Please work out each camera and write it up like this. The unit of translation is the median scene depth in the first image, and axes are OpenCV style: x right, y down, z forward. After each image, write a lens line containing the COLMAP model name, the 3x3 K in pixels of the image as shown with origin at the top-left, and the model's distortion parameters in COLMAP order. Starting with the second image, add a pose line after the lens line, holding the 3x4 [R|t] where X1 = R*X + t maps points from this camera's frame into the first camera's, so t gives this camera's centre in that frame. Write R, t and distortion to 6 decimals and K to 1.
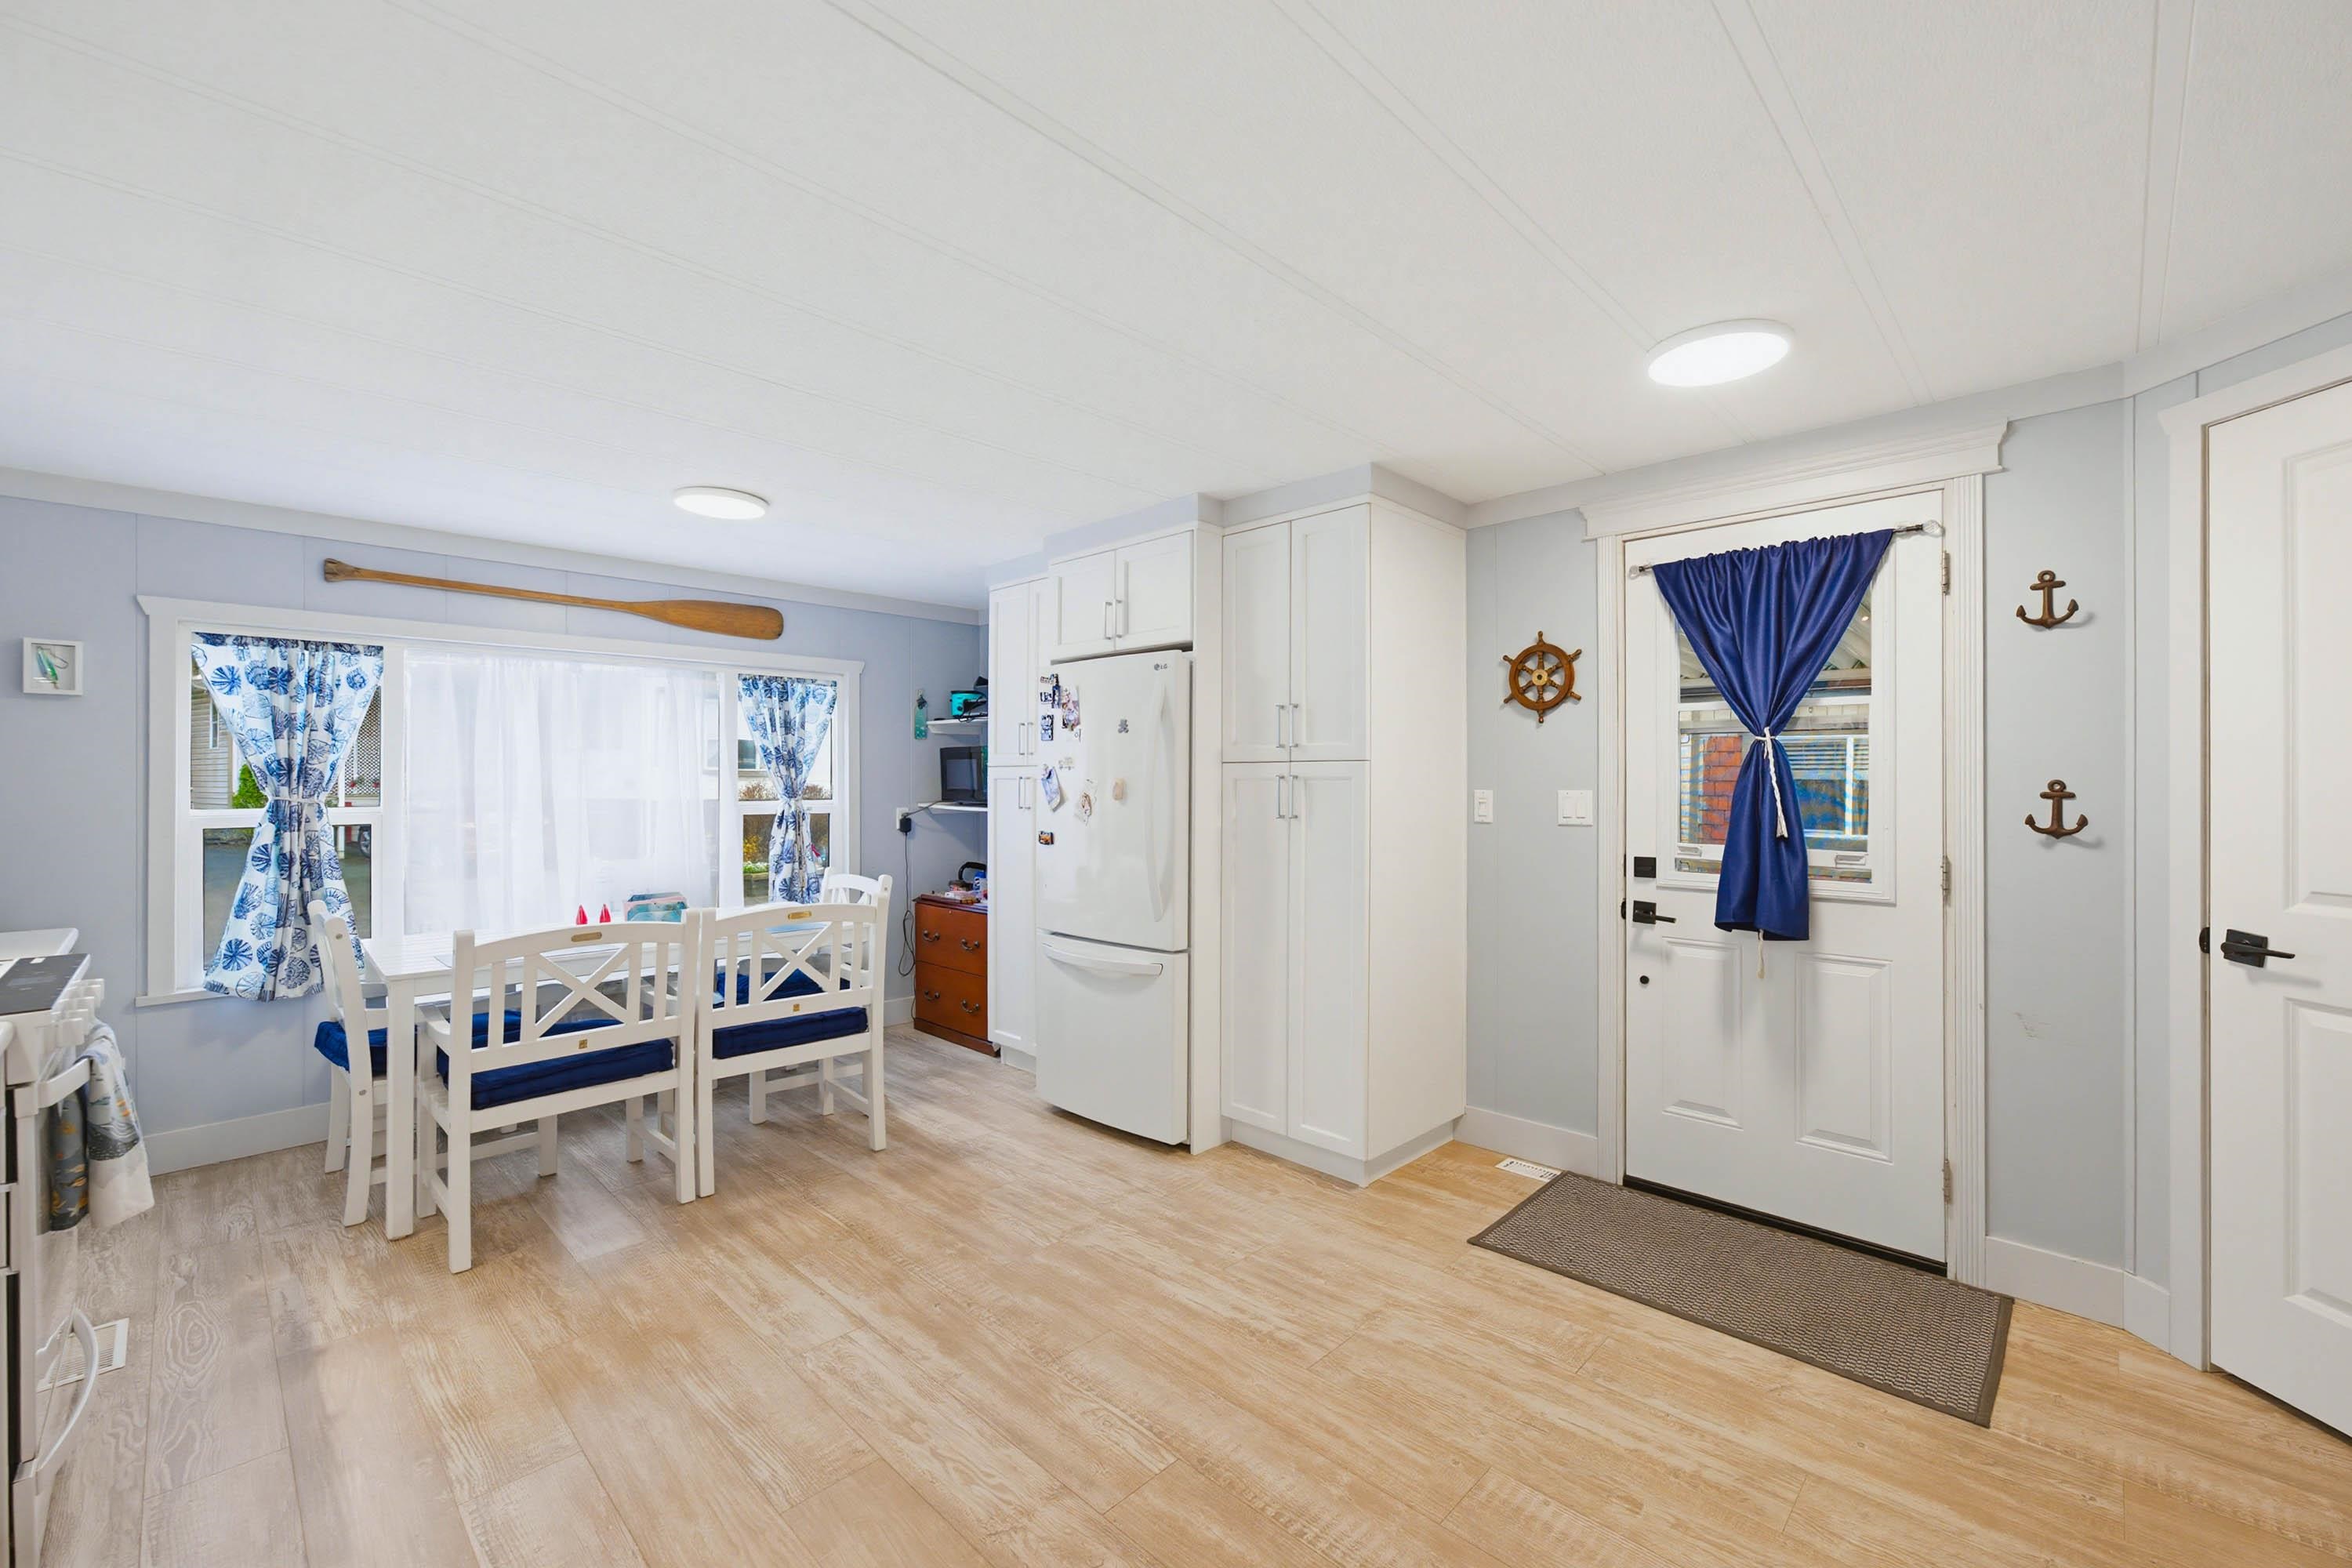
lens RADIAL K [[963.9, 0, 1191.3], [0, 963.9, 781.3], [0, 0, 1]] dist [-0.020322, 0.013627]
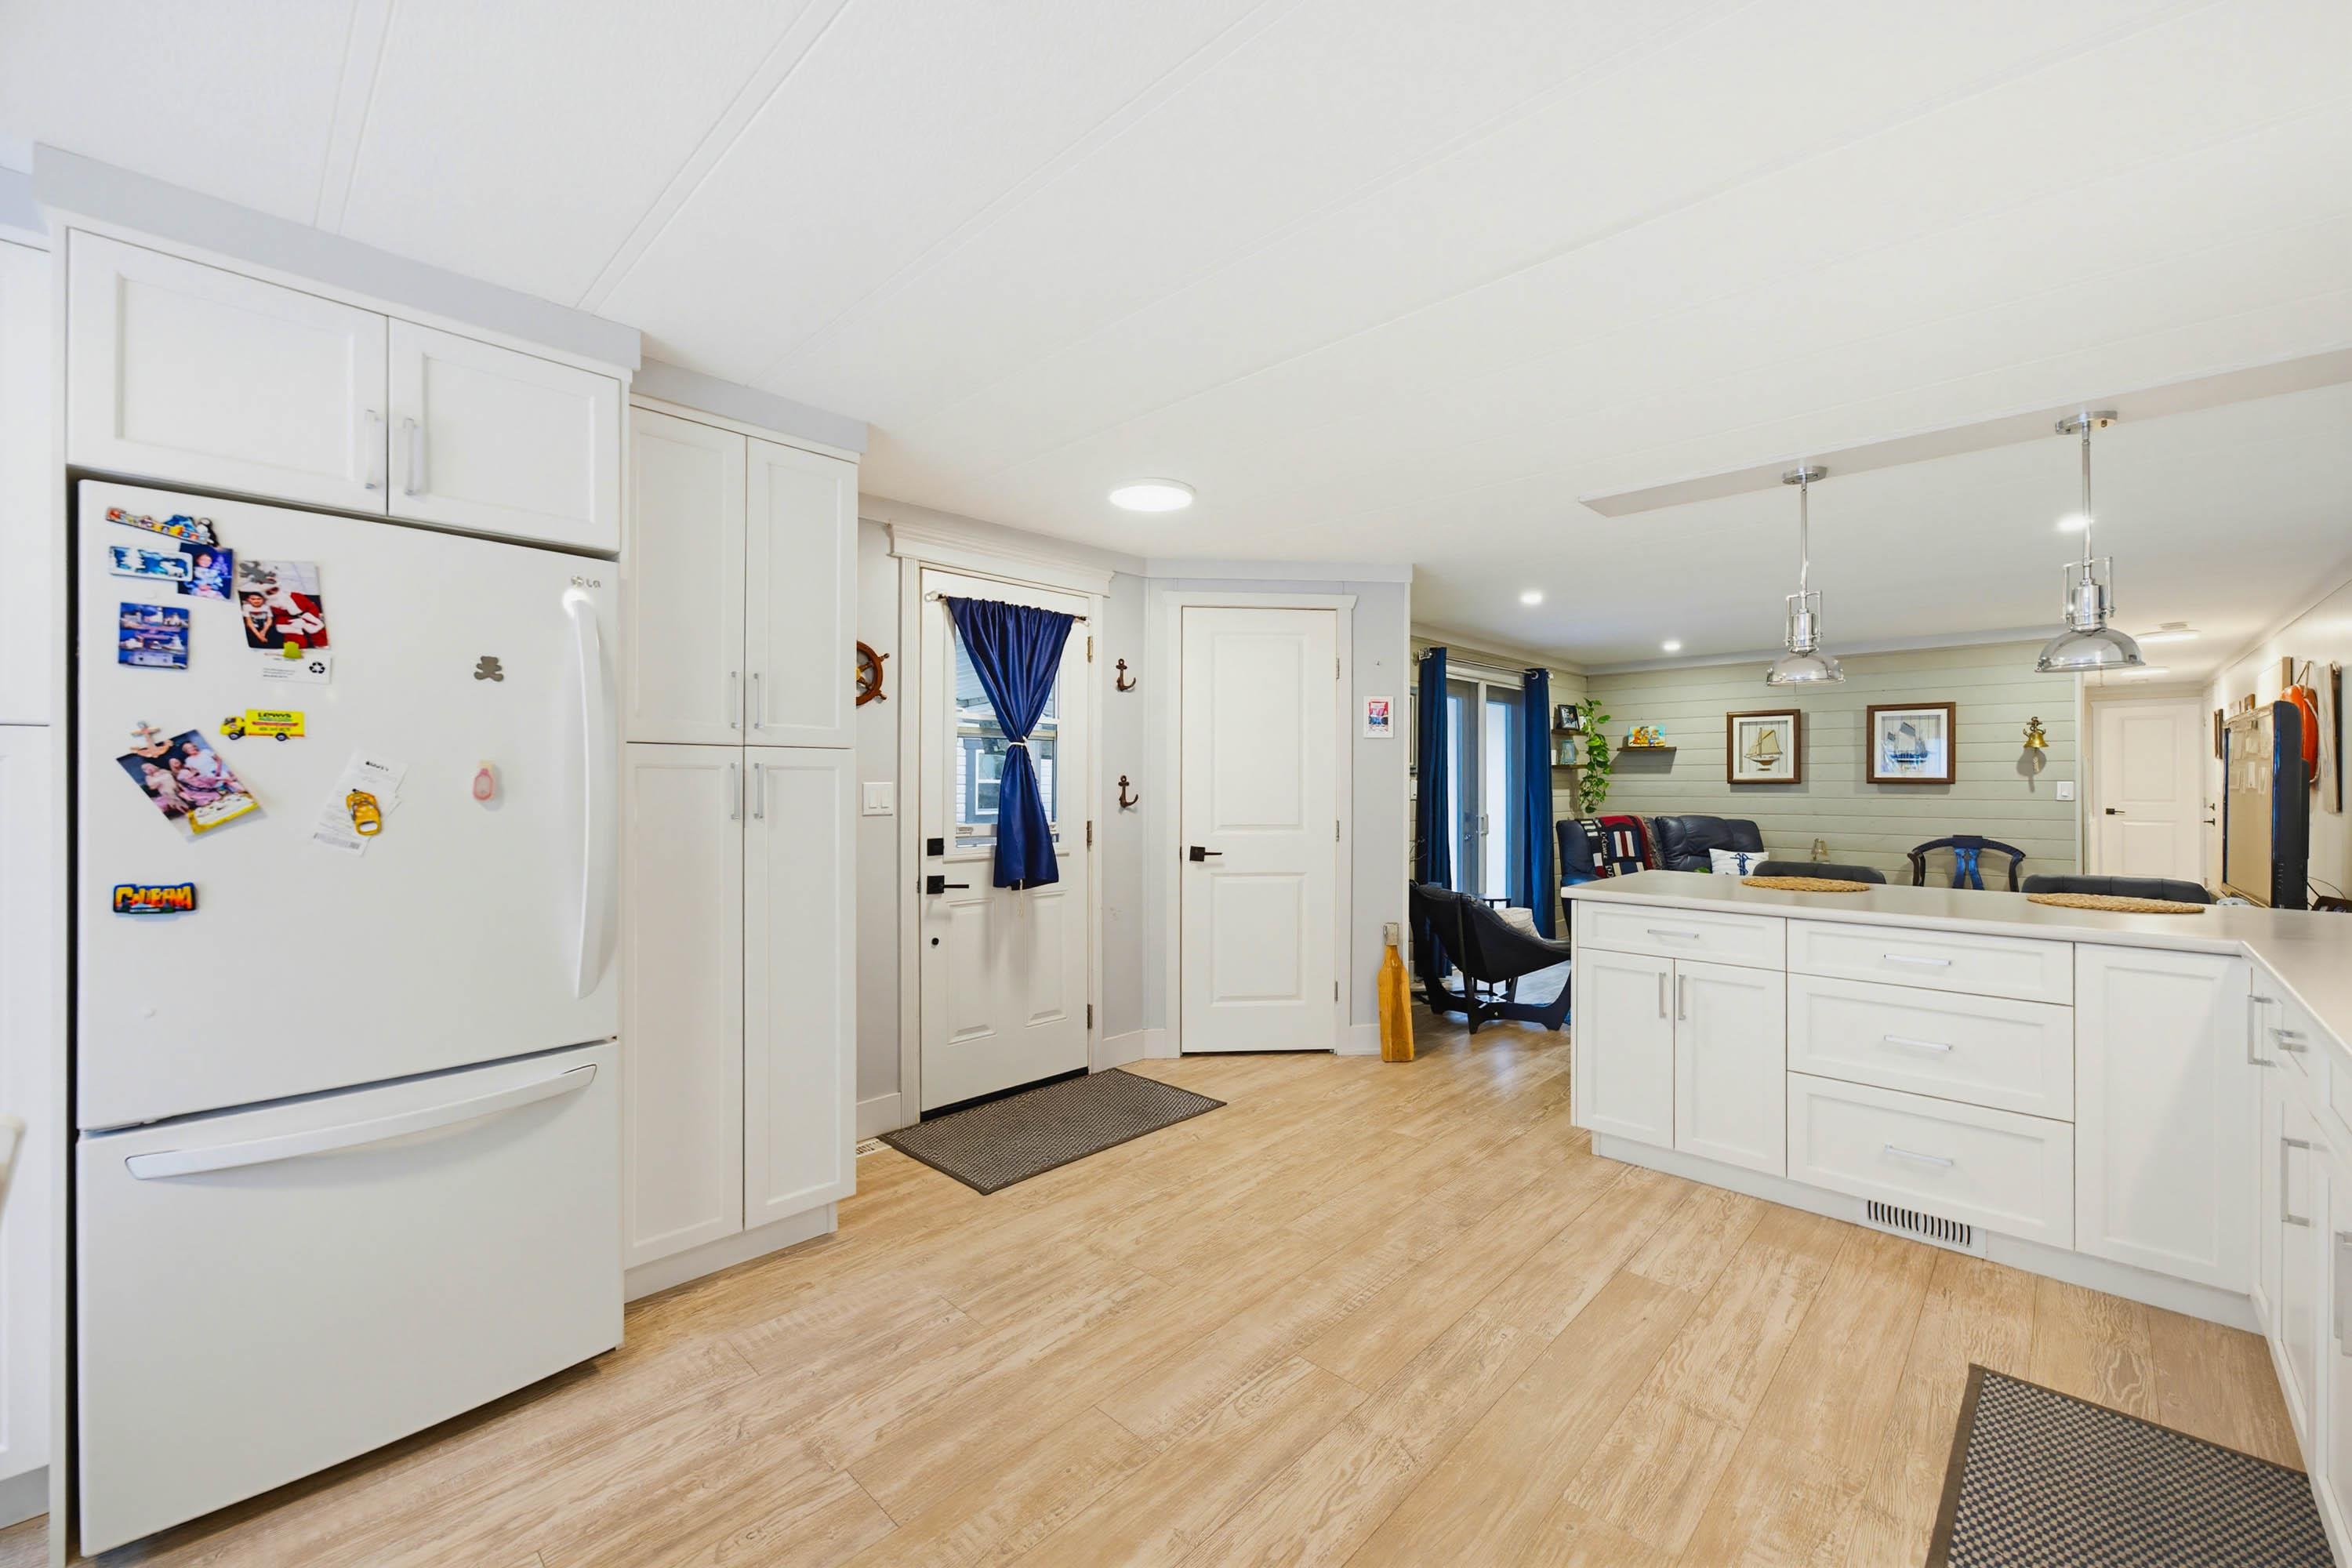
lens RADIAL K [[939.0, 0, 1188.0], [0, 939.0, 782.4], [0, 0, 1]] dist [-0.024348, 0.018534]
pose [[-0.001812, -0.000629, 0.999998, -0.616095], [-0.002664, 0.999996, 0.000624, 0.007134], [-0.999995, -0.002663, -0.001814, 0.612793]]
